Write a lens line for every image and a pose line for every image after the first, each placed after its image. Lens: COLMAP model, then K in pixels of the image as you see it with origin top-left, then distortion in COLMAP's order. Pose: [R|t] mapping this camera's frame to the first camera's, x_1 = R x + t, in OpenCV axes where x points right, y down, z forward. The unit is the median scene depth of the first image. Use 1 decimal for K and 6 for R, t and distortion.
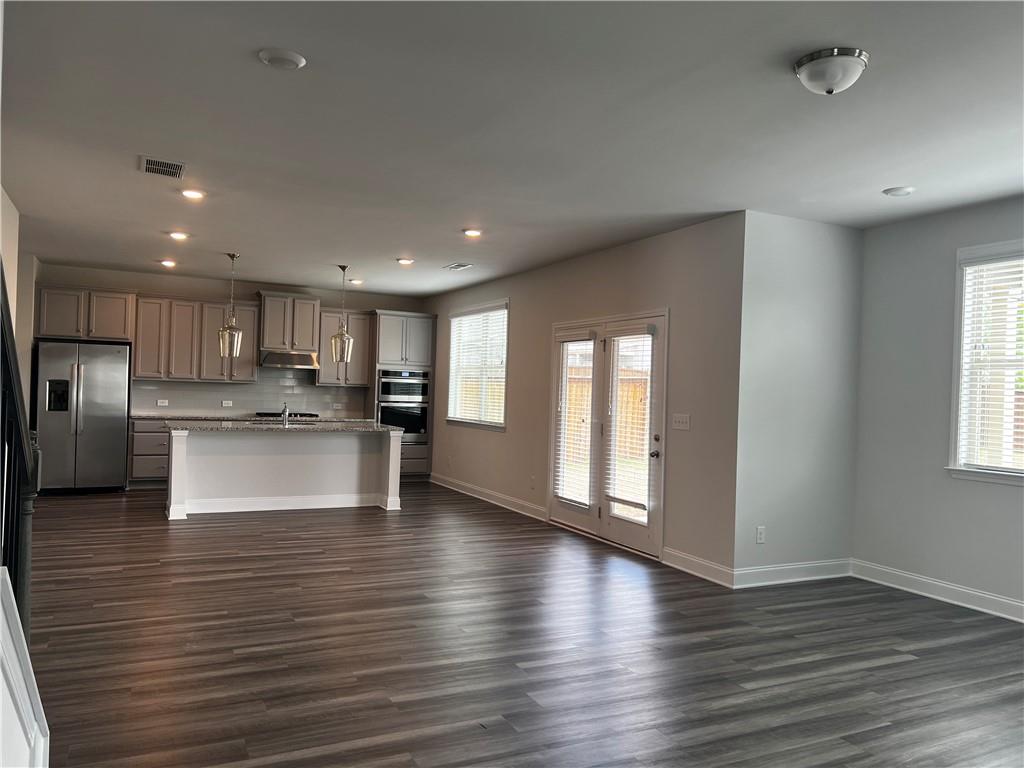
lens RADIAL K [[772.1, 0, 523.0], [0, 772.1, 385.1], [0, 0, 1]] dist [0.068953, -0.075527]
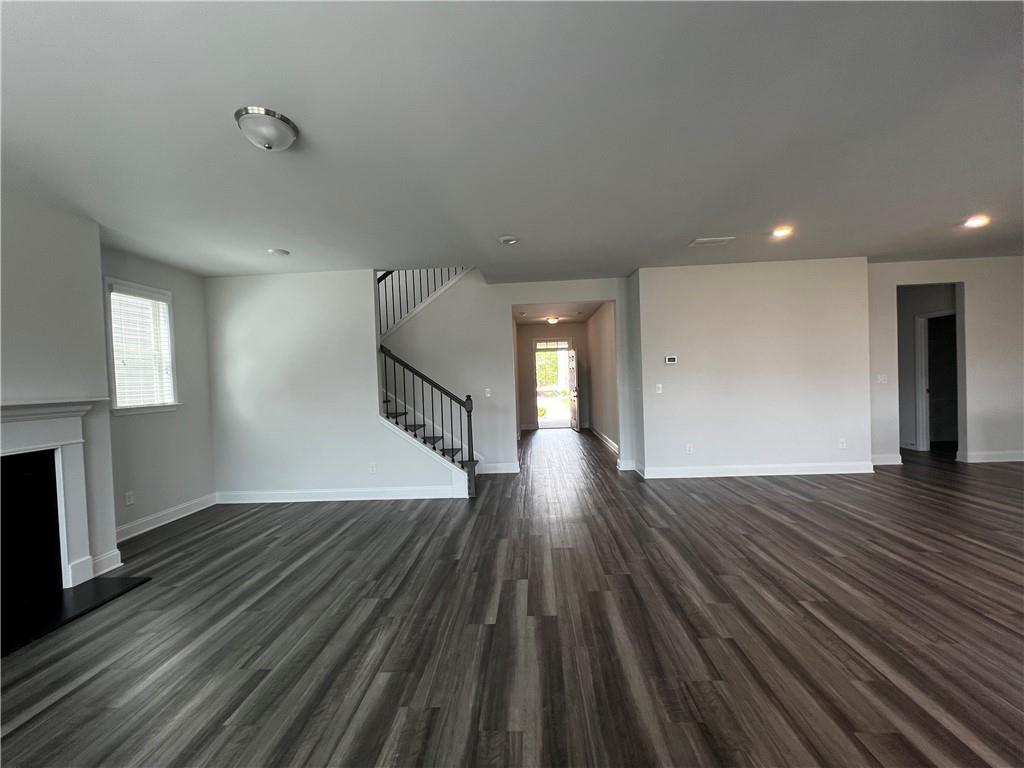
lens RADIAL K [[411.9, 0, 512.0], [0, 411.9, 384.0], [0, 0, 1]] dist [-0.001639, 0.000612]
pose [[-0.500628, -0.002016, -0.865660, 0.421092], [0.030120, 0.999351, -0.019746, 0.020829], [0.865139, -0.035959, -0.500242, 0.907592]]
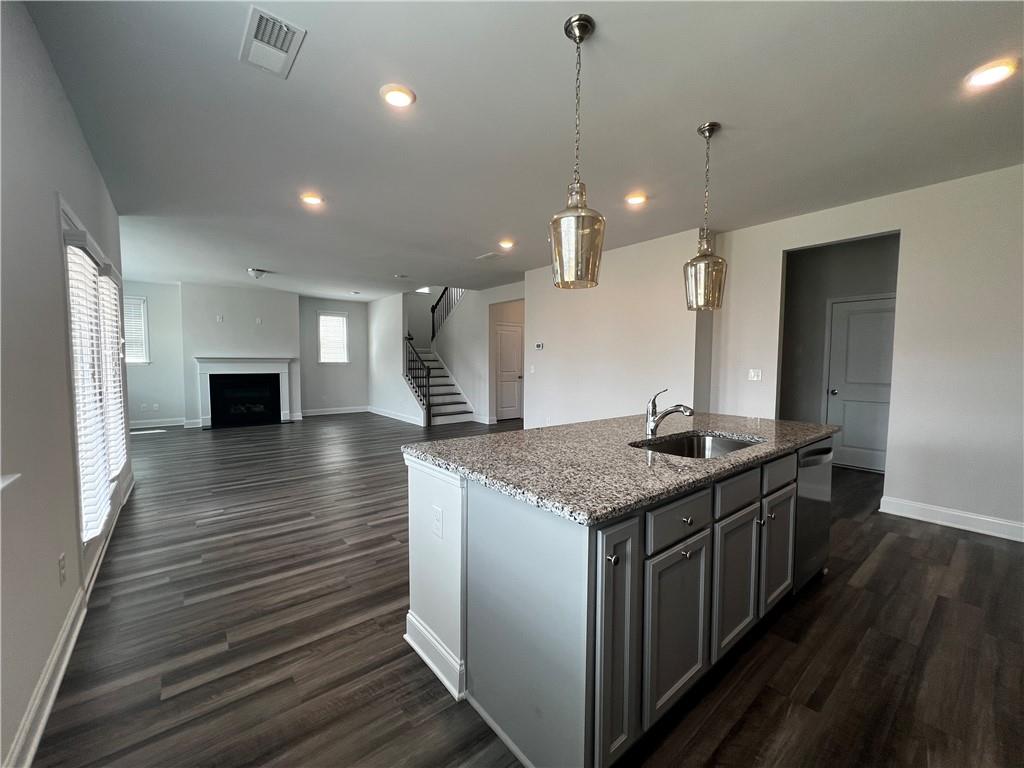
lens RADIAL K [[411.9, 0, 512.0], [0, 411.9, 384.0], [0, 0, 1]] dist [-0.001639, 0.000612]
pose [[-0.978566, -0.030654, -0.203637, -0.248024], [-0.039245, 0.998496, 0.038287, 0.020210], [0.202157, 0.045458, -0.978298, 1.811274]]
